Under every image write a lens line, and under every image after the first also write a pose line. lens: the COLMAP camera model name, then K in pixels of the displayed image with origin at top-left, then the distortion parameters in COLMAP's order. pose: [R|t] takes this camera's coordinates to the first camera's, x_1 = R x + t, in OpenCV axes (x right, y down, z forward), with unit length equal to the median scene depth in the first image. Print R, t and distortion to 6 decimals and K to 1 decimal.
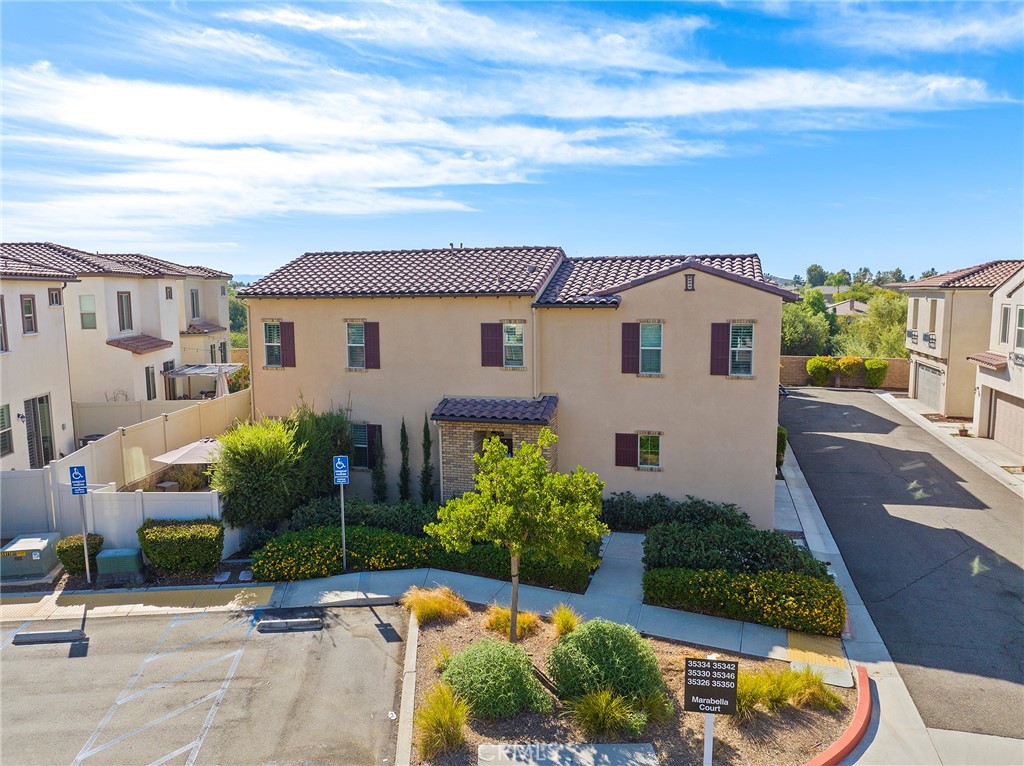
lens RADIAL K [[718.8, 0, 512.0], [0, 718.8, 383.0], [0, 0, 1]] dist [-0.030962, -0.004837]
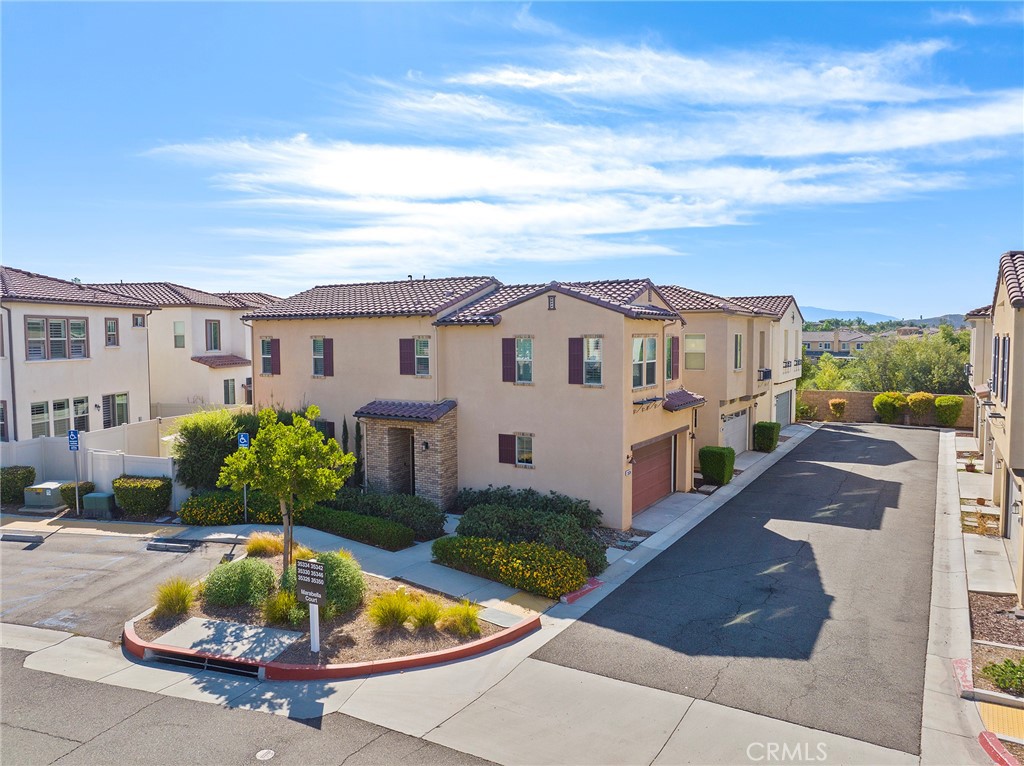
lens RADIAL K [[718.8, 0, 512.0], [0, 718.8, 383.0], [0, 0, 1]] dist [-0.030962, -0.004837]
pose [[0.962063, 0.021734, -0.271961, 0.488538], [-0.038124, 0.997751, -0.055129, 0.052499], [0.270151, 0.063406, 0.960728, -0.109994]]
